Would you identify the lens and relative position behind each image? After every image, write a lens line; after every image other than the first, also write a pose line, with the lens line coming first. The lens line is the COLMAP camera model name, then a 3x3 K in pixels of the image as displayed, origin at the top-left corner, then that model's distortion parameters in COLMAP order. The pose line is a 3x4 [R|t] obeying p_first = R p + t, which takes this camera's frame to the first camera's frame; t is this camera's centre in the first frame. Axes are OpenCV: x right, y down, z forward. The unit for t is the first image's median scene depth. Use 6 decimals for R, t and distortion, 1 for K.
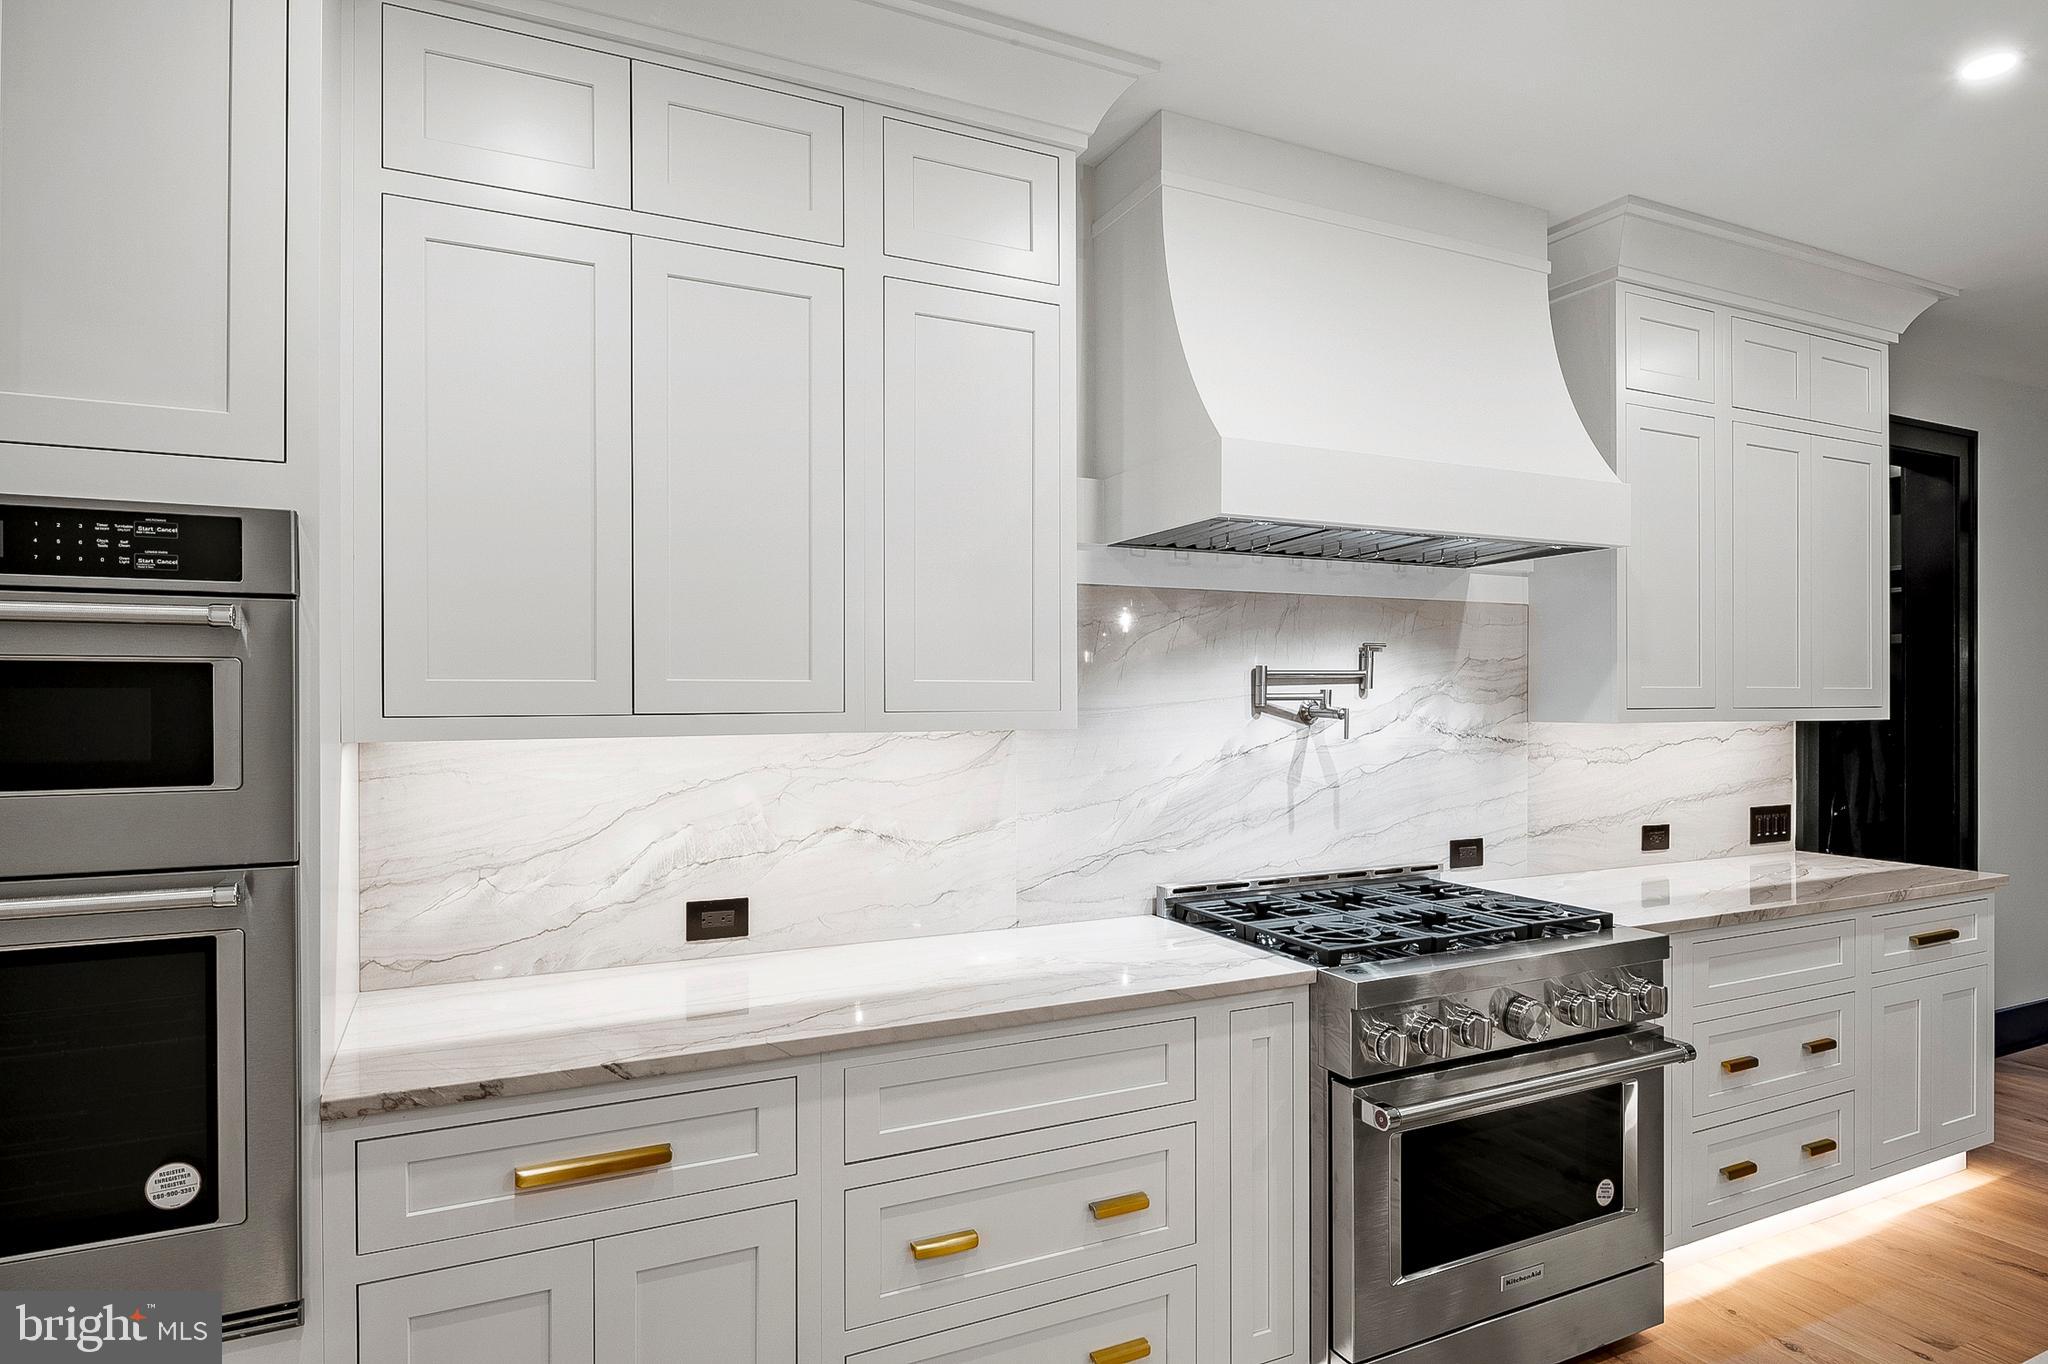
lens RADIAL K [[1130.3, 0, 1024.0], [0, 1130.3, 682.0], [0, 0, 1]] dist [-0.016226, -0.000312]
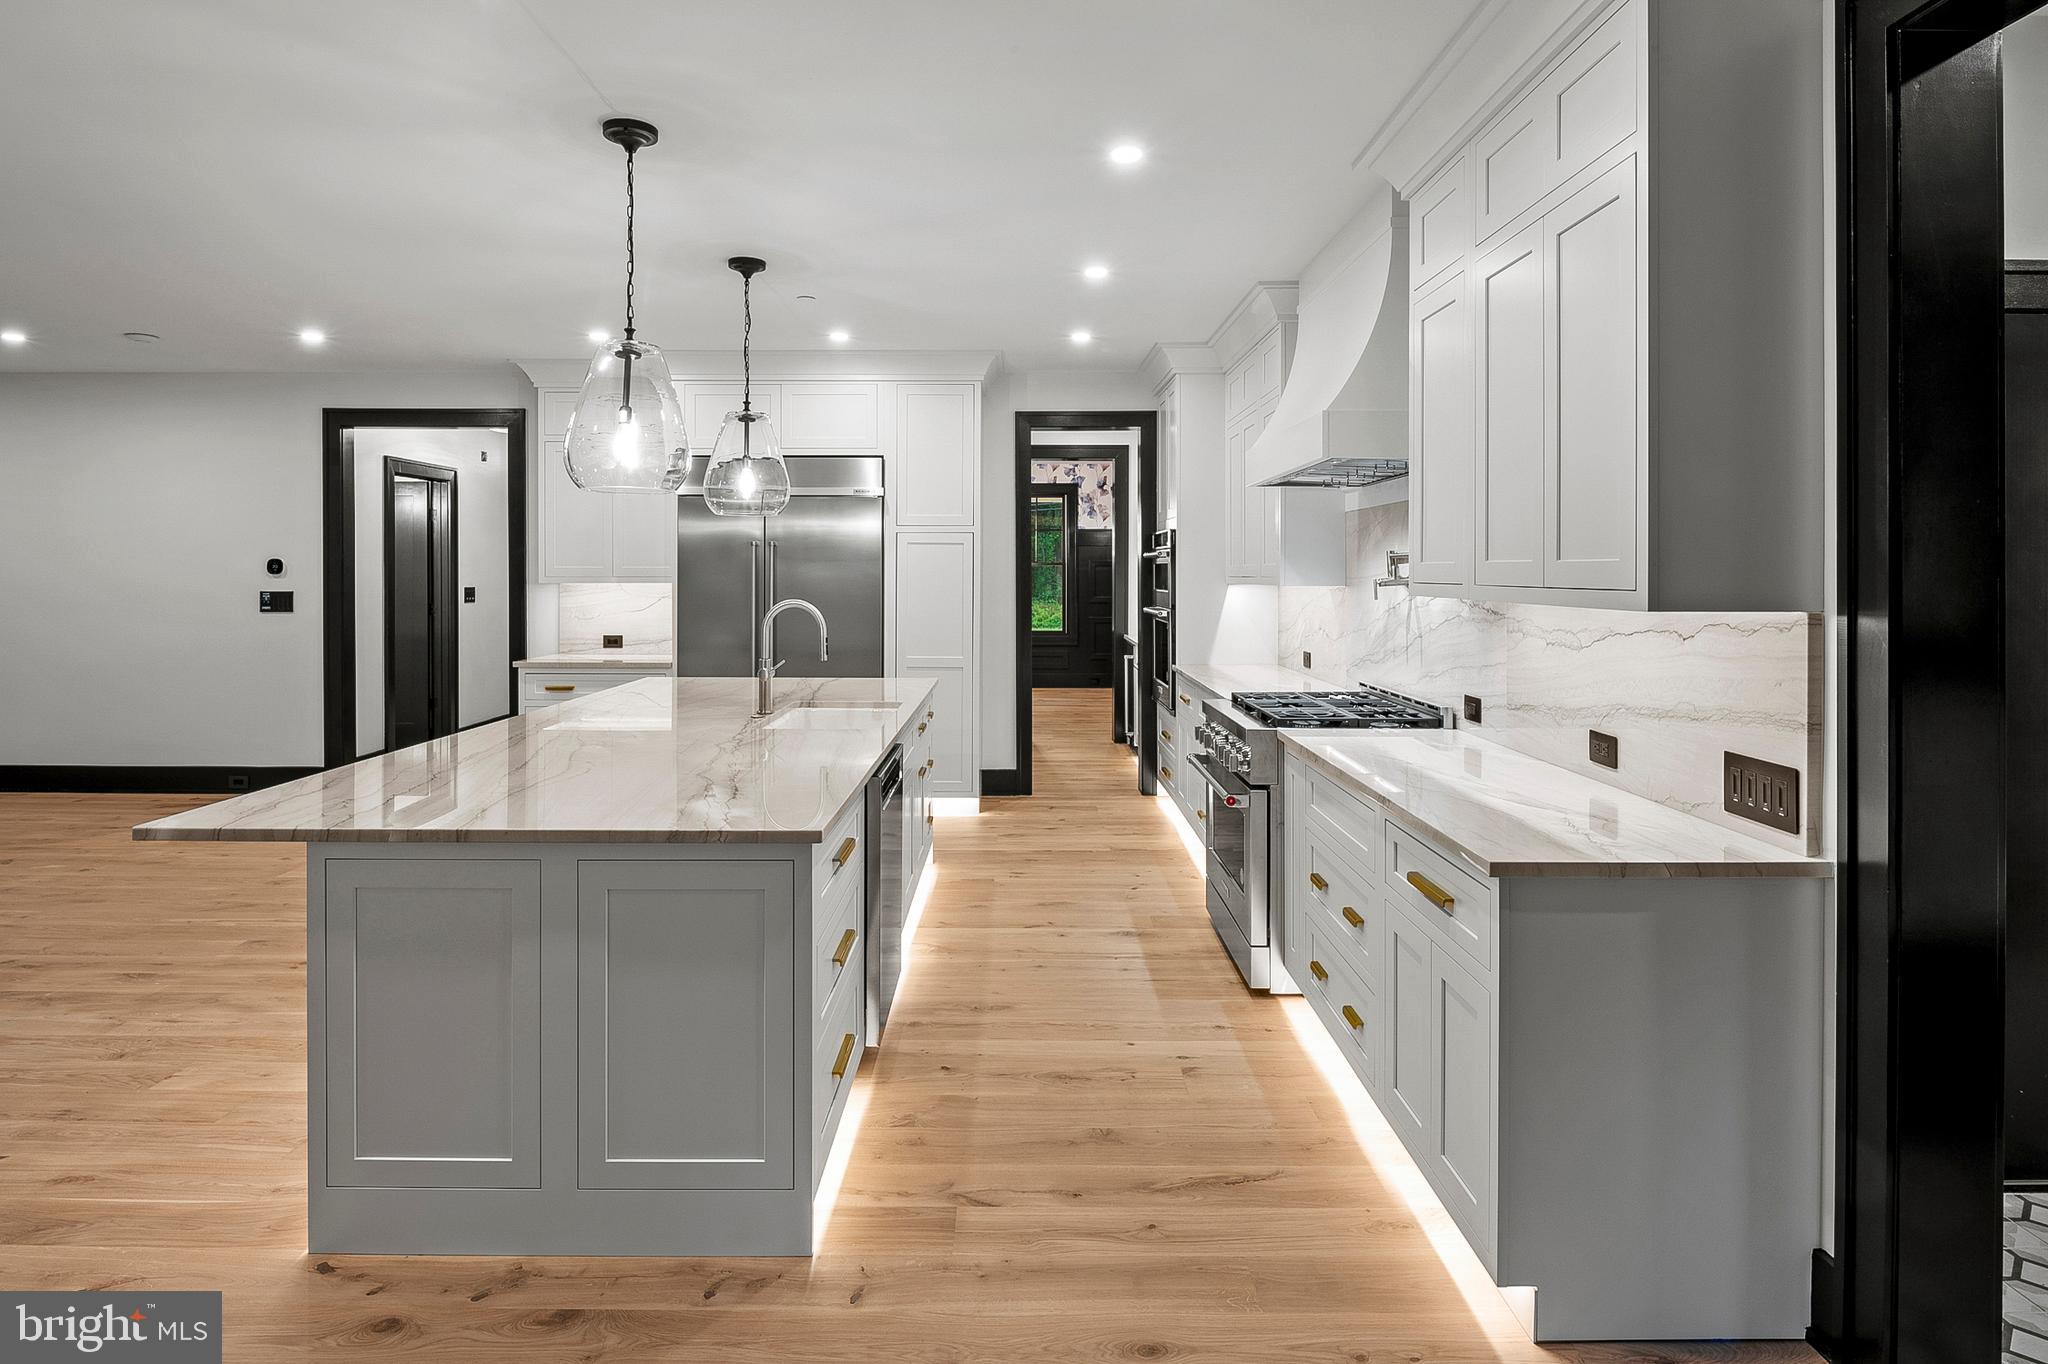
lens RADIAL K [[1104.4, 0, 1003.3], [0, 1104.4, 572.6], [0, 0, 1]] dist [0.000529, 0.000520]
pose [[-0.438696, 0.000866, -0.898635, 1.781273], [0.008251, 0.999961, -0.003065, 0.015013], [0.898597, -0.008759, -0.438687, 1.180010]]
